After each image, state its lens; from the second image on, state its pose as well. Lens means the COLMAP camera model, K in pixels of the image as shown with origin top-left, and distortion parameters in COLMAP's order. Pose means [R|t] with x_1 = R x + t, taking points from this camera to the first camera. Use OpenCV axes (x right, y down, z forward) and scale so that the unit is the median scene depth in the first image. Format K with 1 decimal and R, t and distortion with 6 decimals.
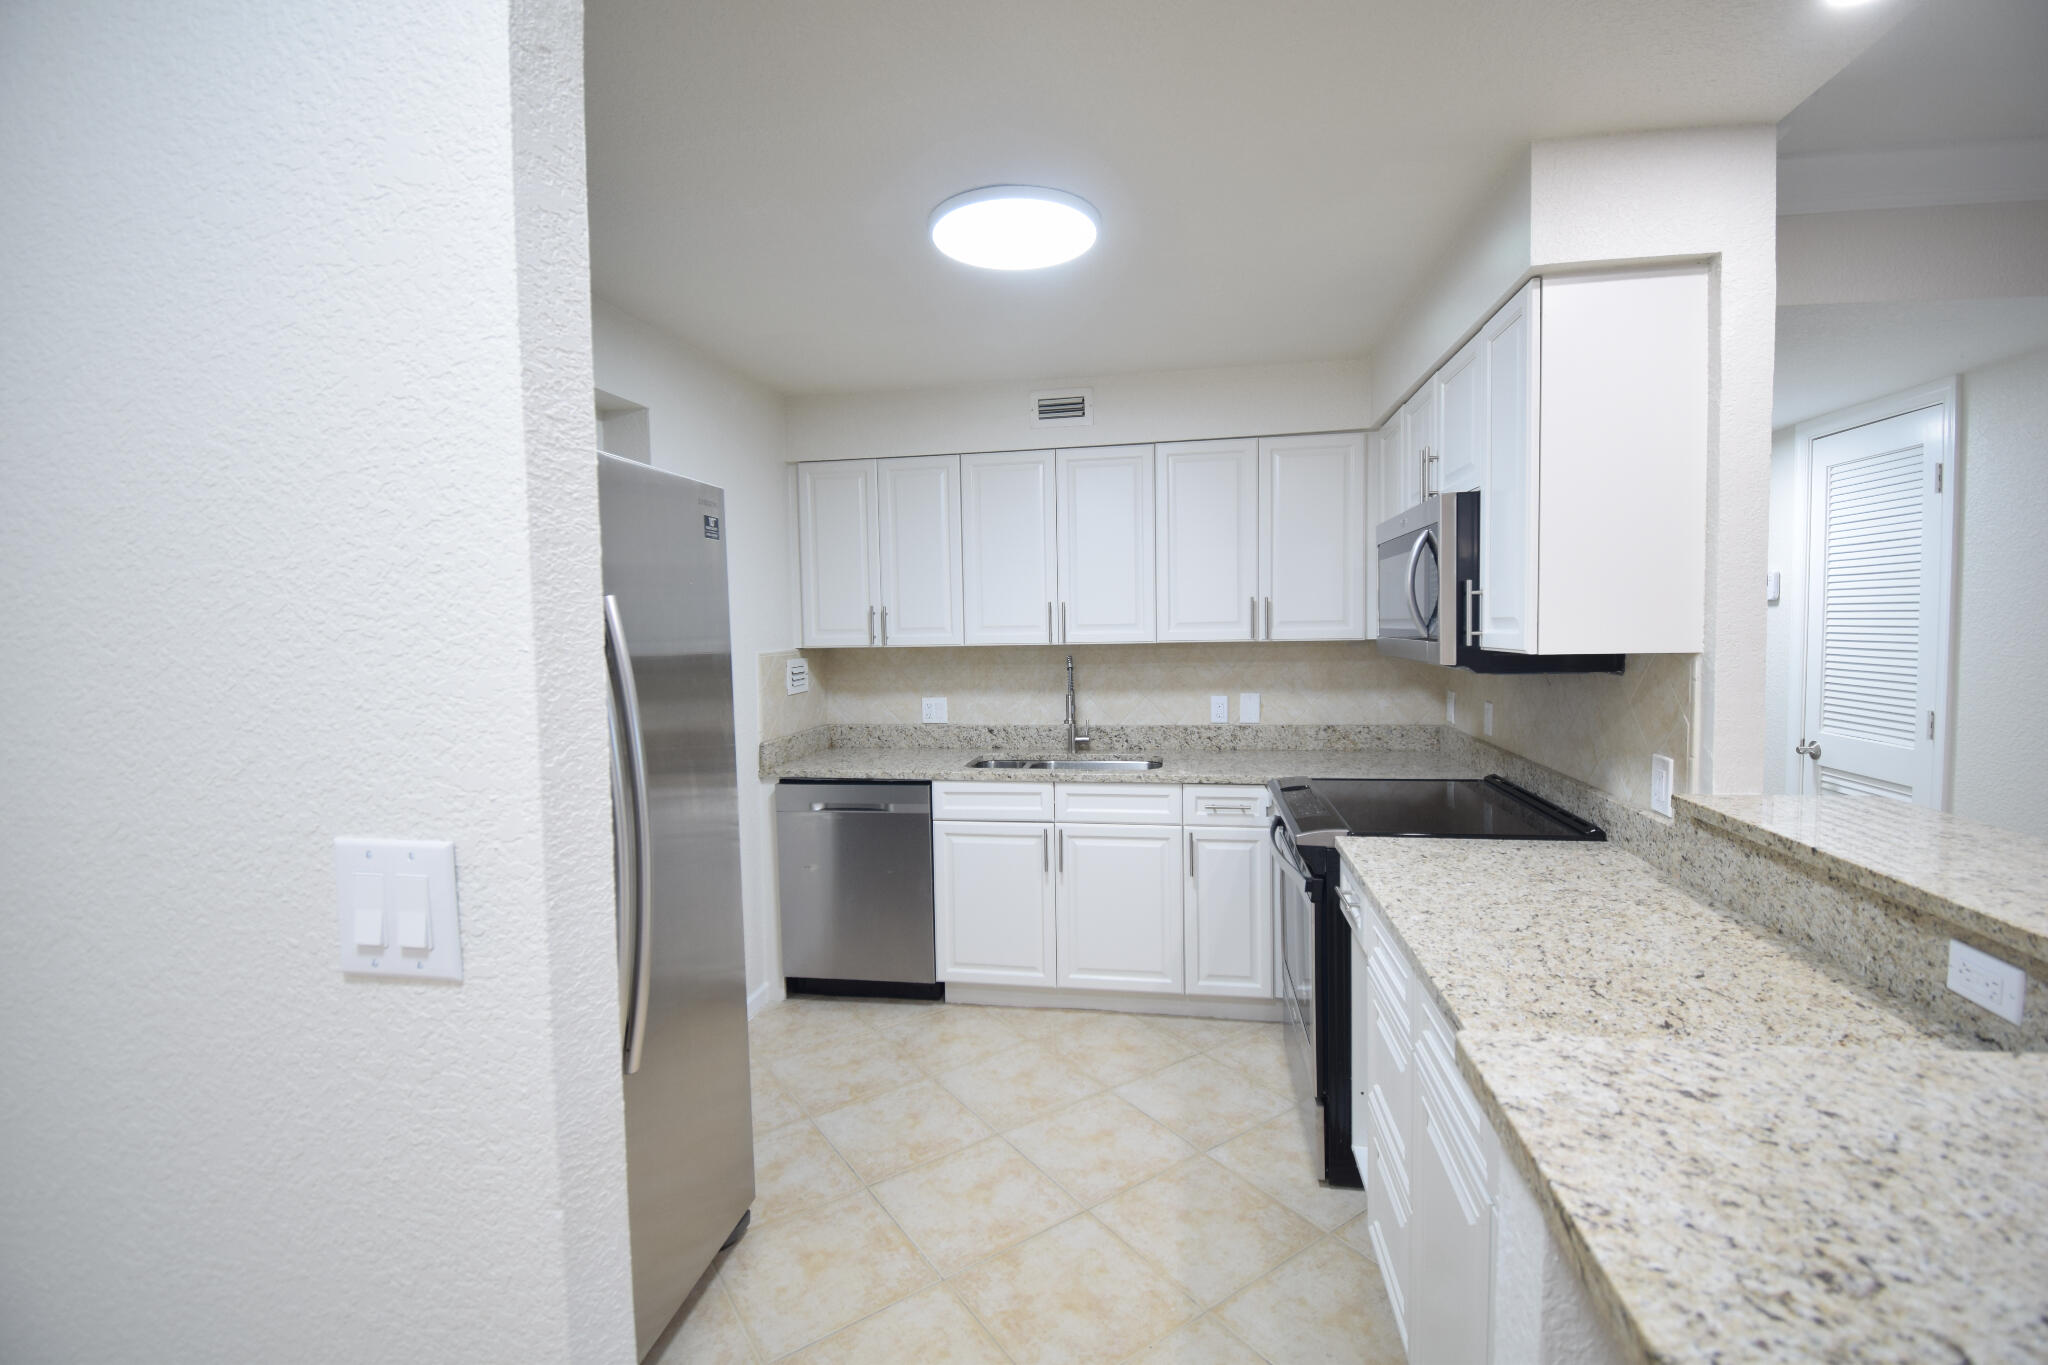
lens RADIAL K [[899.7, 0, 1024.1], [0, 899.7, 670.1], [0, 0, 1]] dist [0.022843, -0.024781]
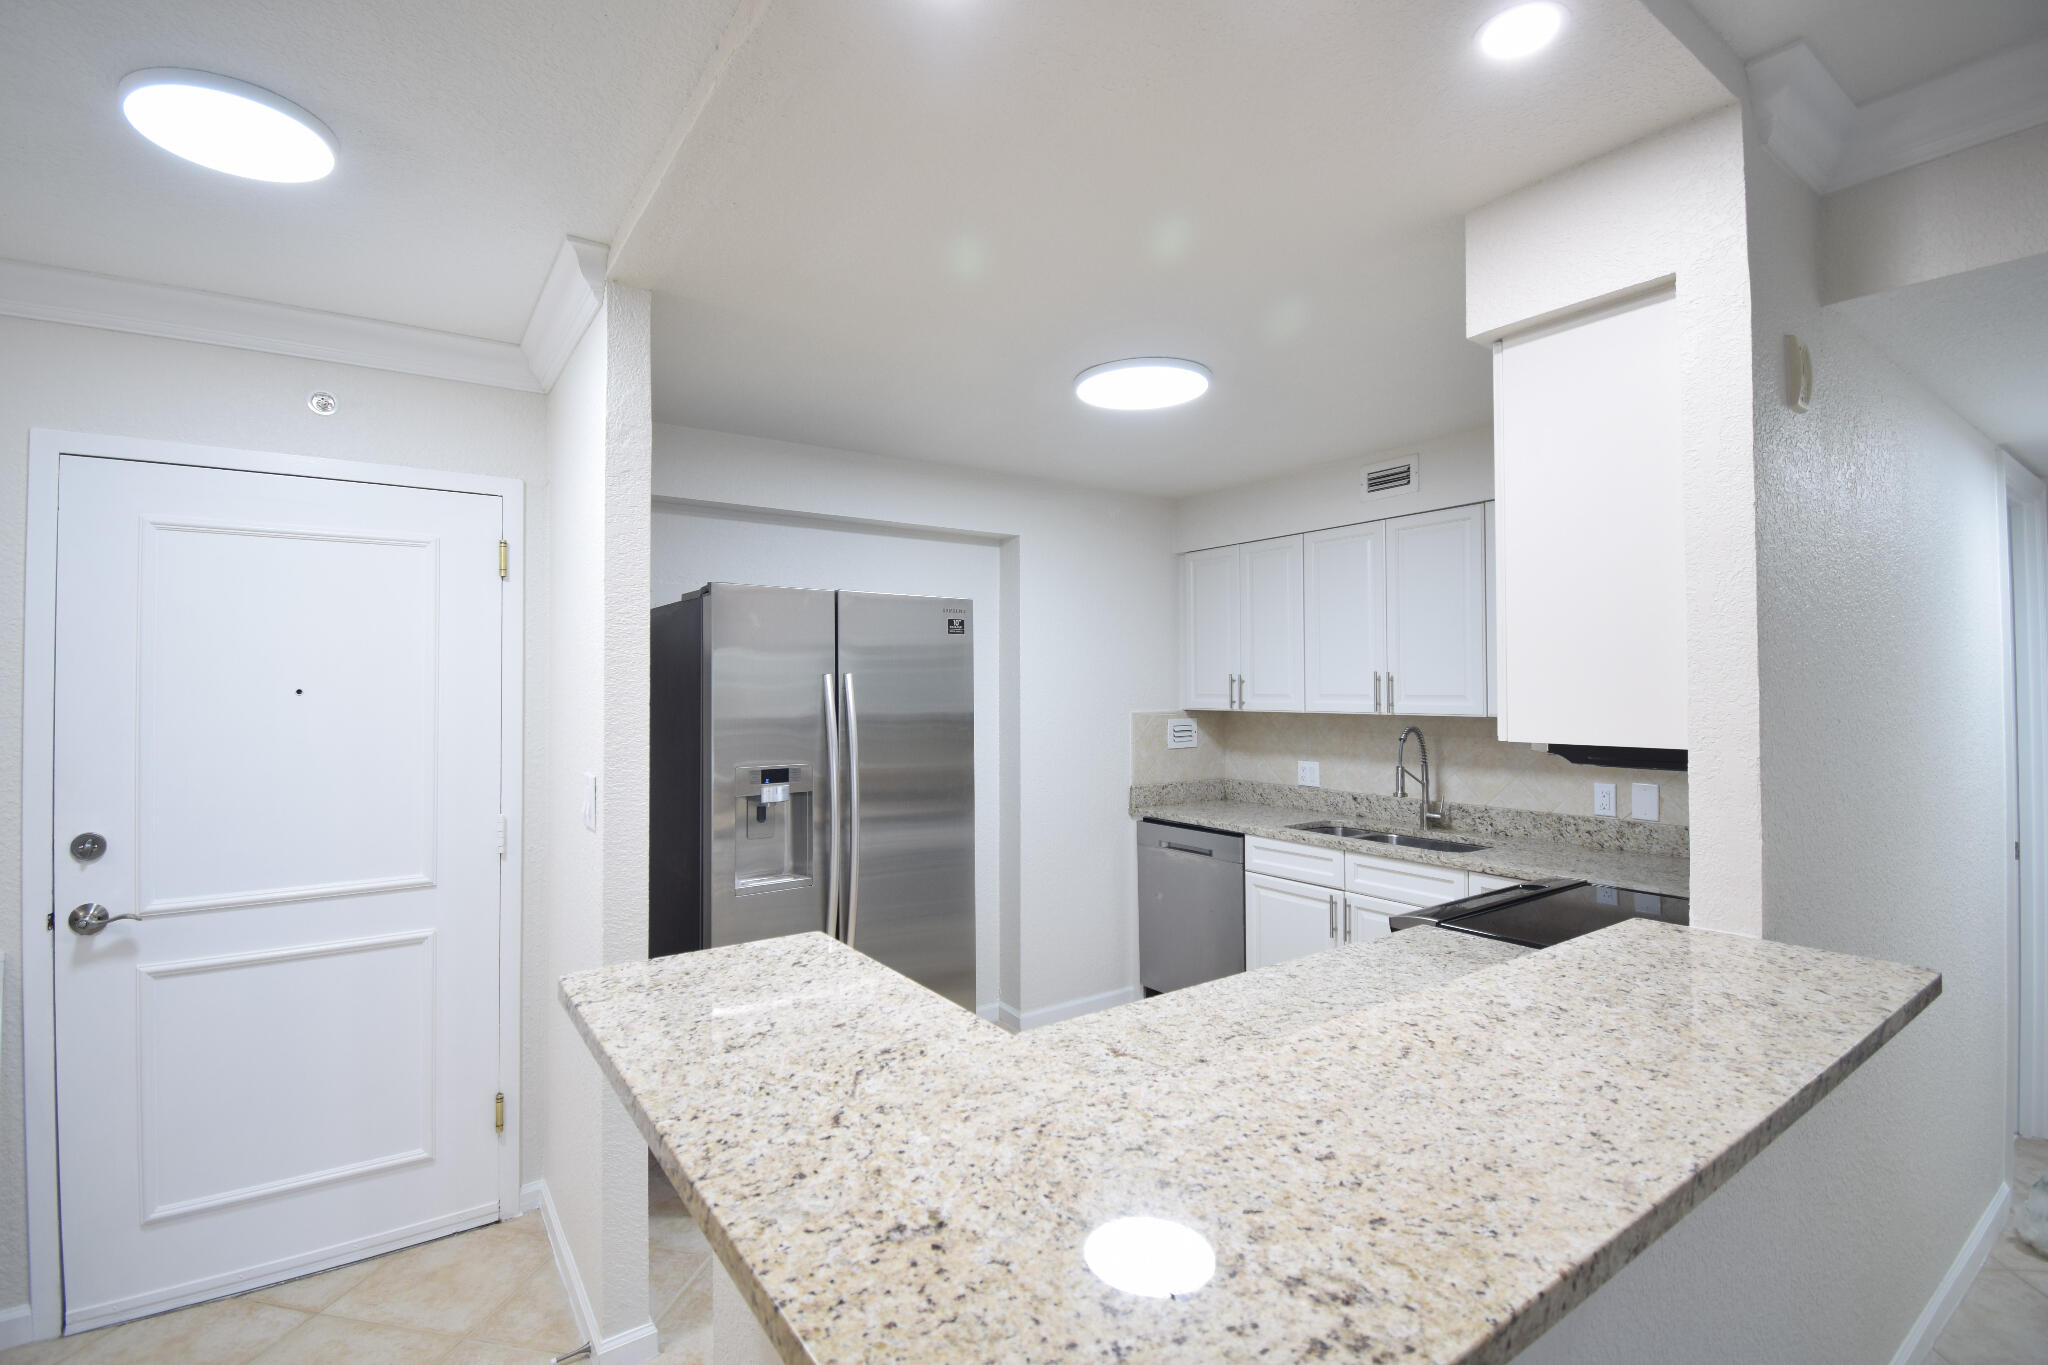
lens RADIAL K [[919.4, 0, 998.5], [0, 919.4, 674.5], [0, 0, 1]] dist [0.005924, -0.000531]
pose [[0.702062, 0.006761, -0.712084, 0.483507], [-0.048890, 0.998053, -0.038726, -0.013284], [0.710435, 0.062002, 0.701026, -0.012366]]
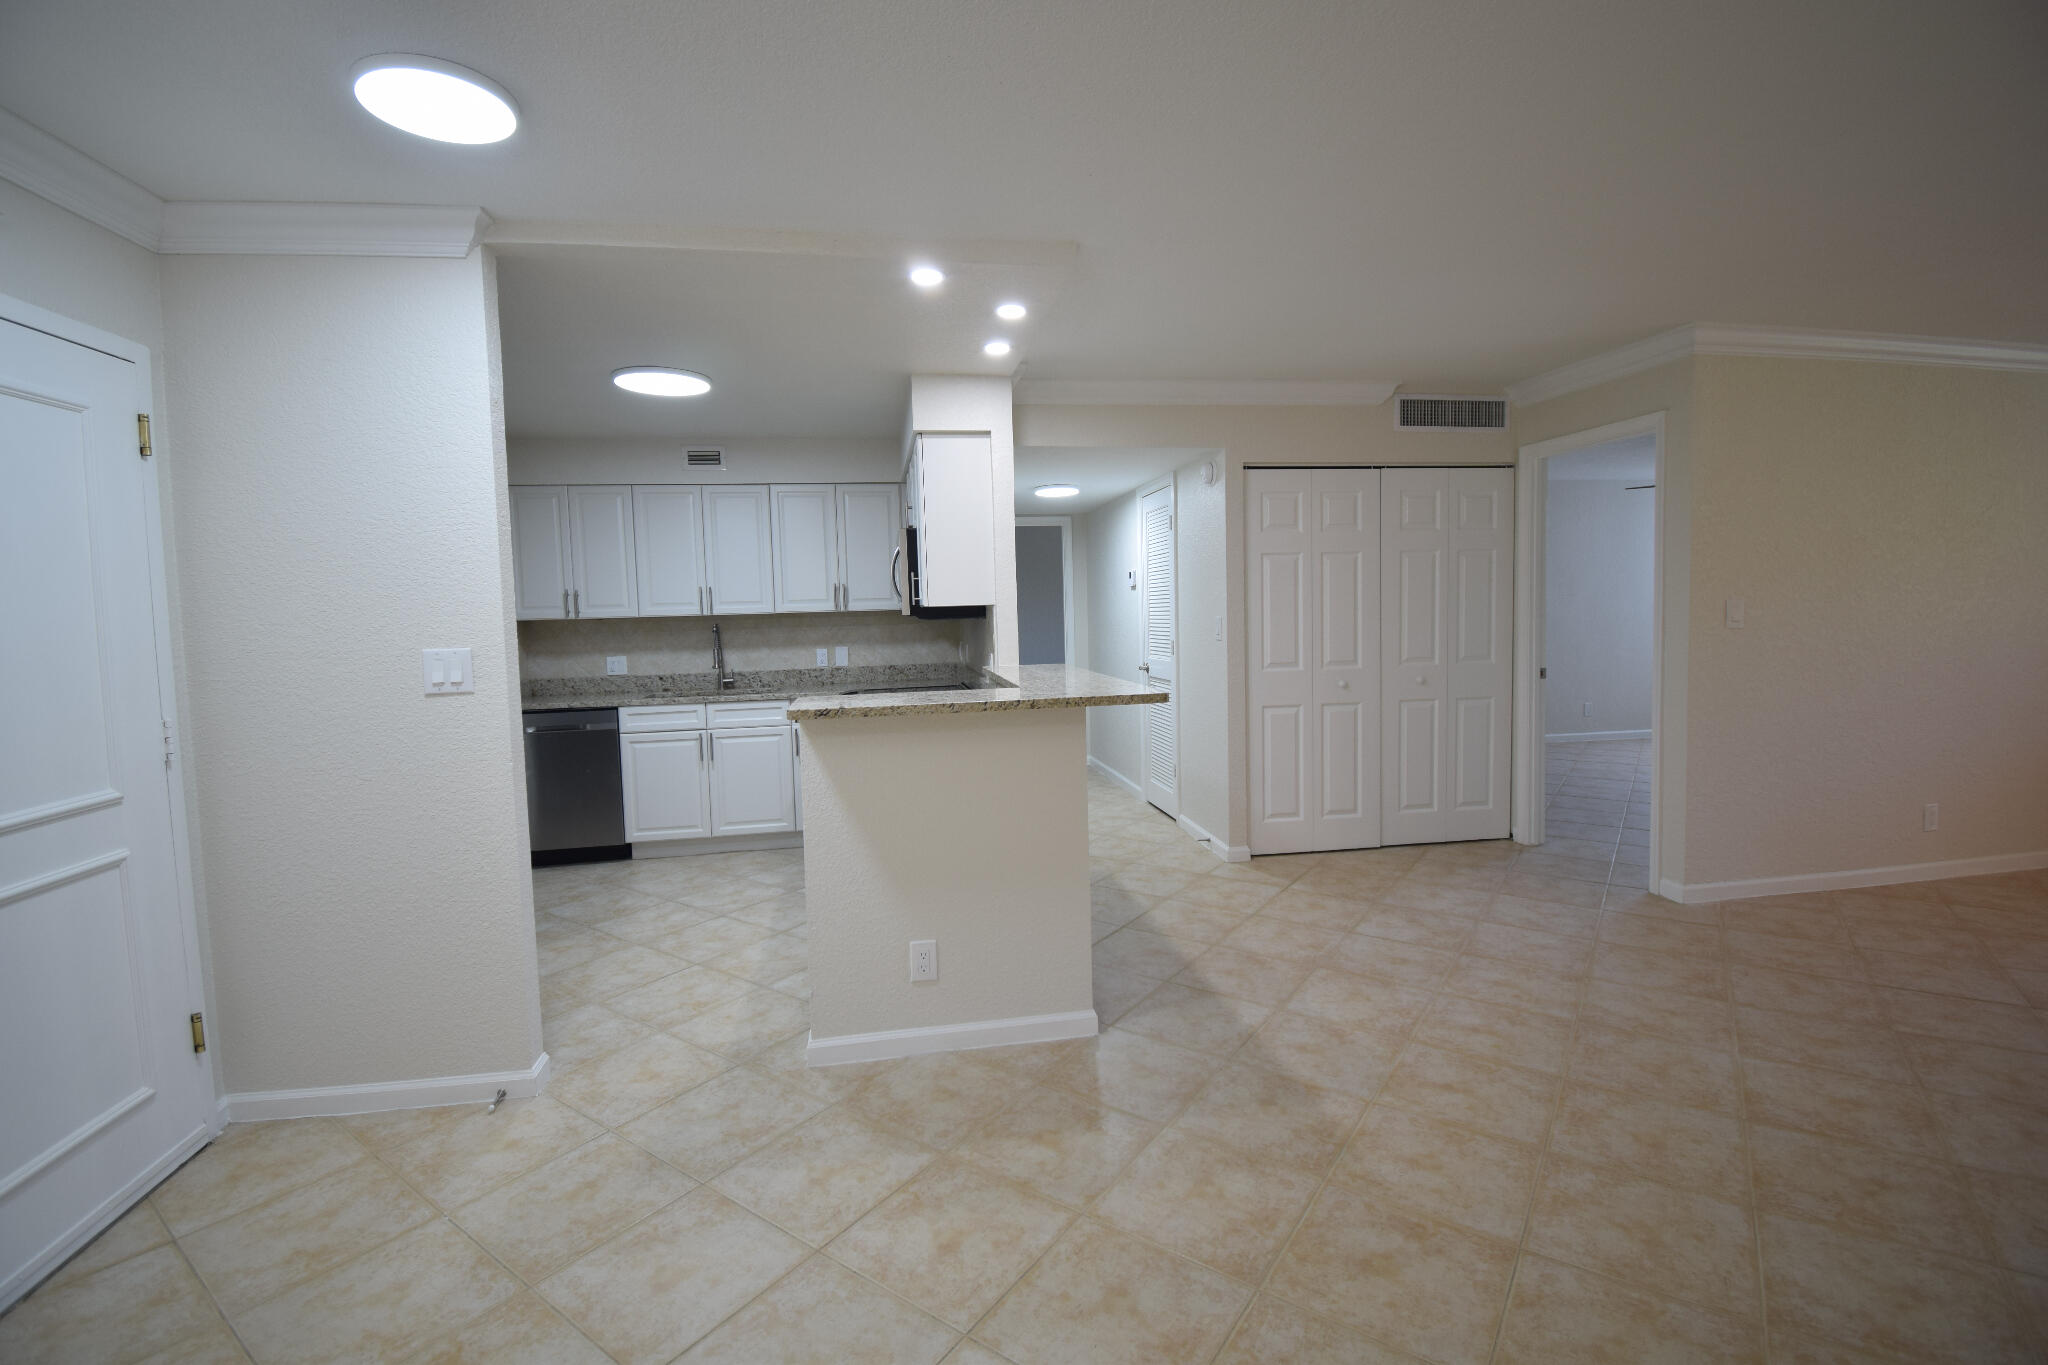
lens RADIAL K [[899.7, 0, 1024.1], [0, 899.7, 670.1], [0, 0, 1]] dist [0.022843, -0.024781]
pose [[0.942518, -0.029606, 0.332842, 0.034199], [0.028568, 0.999560, 0.008012, 0.069227], [-0.332933, 0.001958, 0.942949, -0.619171]]
